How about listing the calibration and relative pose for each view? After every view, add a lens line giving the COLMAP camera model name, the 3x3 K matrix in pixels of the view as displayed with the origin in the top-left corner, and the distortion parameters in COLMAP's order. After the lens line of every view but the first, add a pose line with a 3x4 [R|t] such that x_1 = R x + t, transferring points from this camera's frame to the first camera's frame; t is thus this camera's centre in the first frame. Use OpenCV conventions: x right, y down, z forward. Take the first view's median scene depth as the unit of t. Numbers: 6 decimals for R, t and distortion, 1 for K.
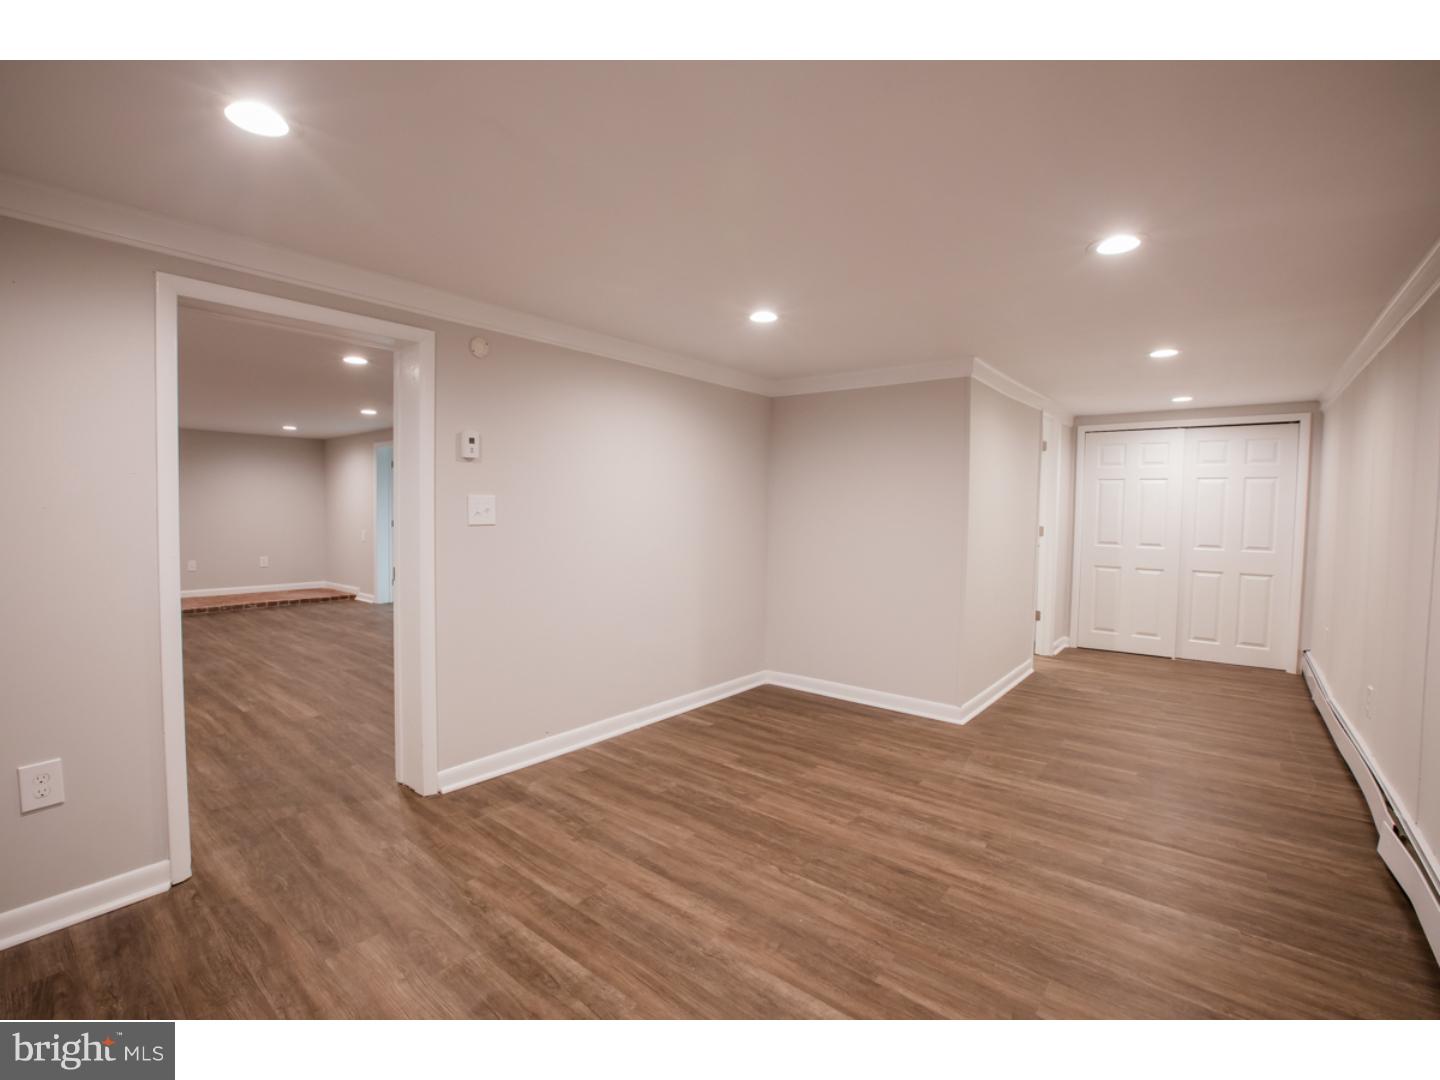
lens RADIAL K [[655.9, 0, 703.2], [0, 655.9, 537.0], [0, 0, 1]] dist [-0.034847, 0.000218]
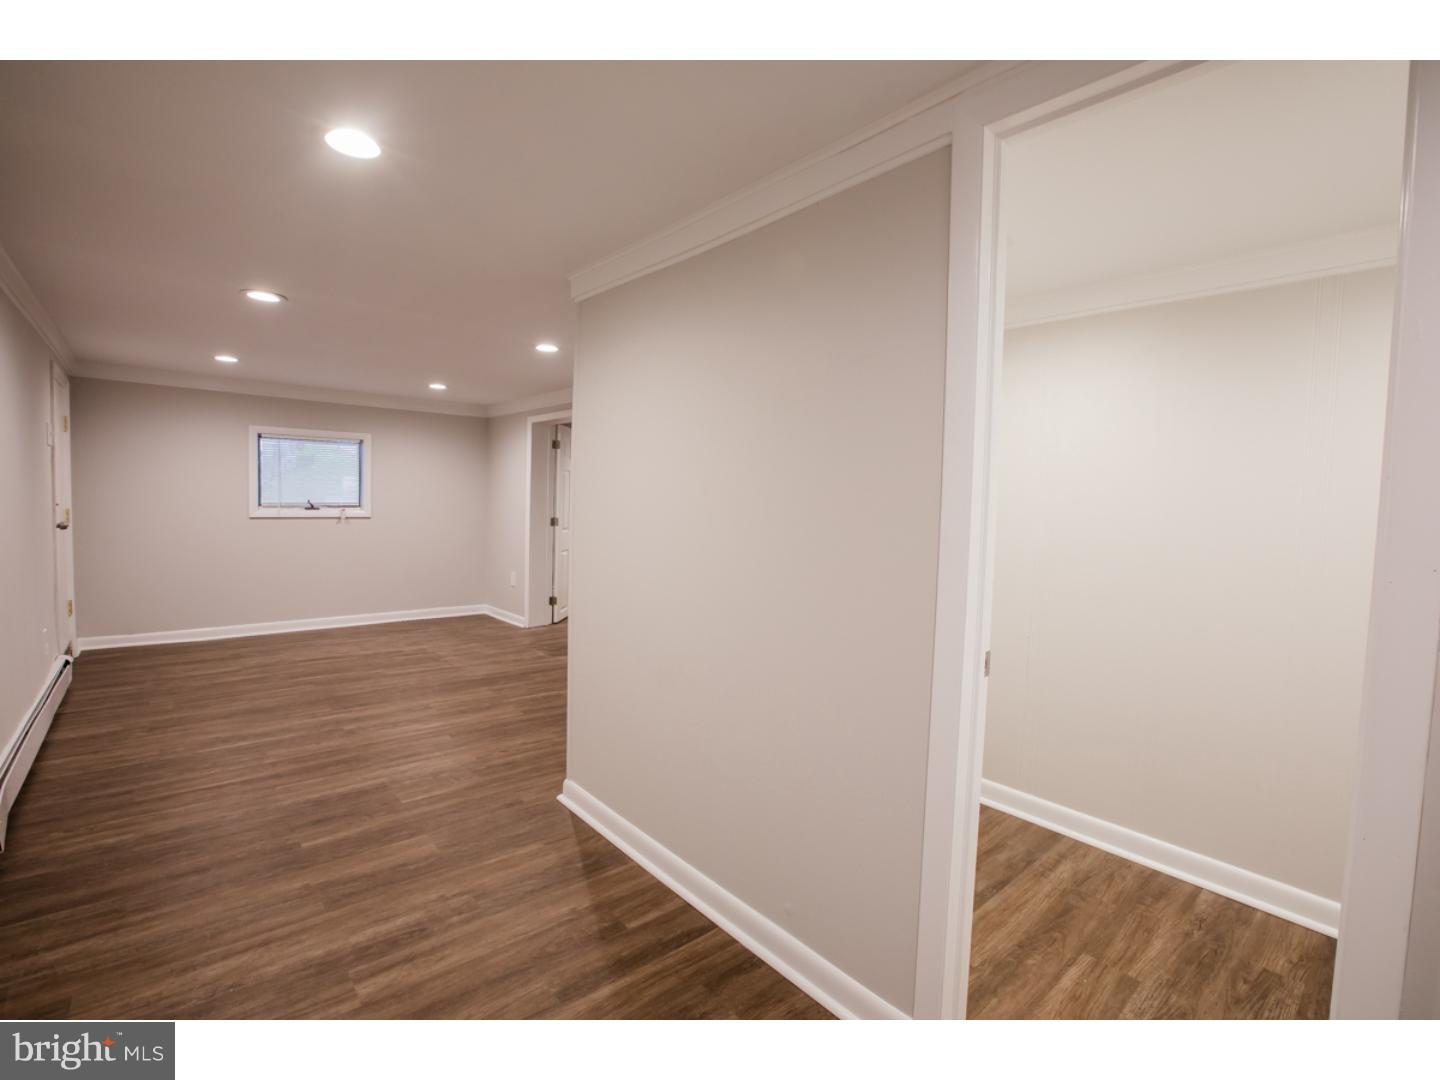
lens RADIAL K [[655.9, 0, 703.2], [0, 655.9, 537.0], [0, 0, 1]] dist [-0.034847, 0.000218]
pose [[-0.181839, 0.035958, -0.982671, 1.552325], [-0.079004, 0.995566, 0.051049, -0.059229], [0.980149, 0.086918, -0.178192, 1.855337]]
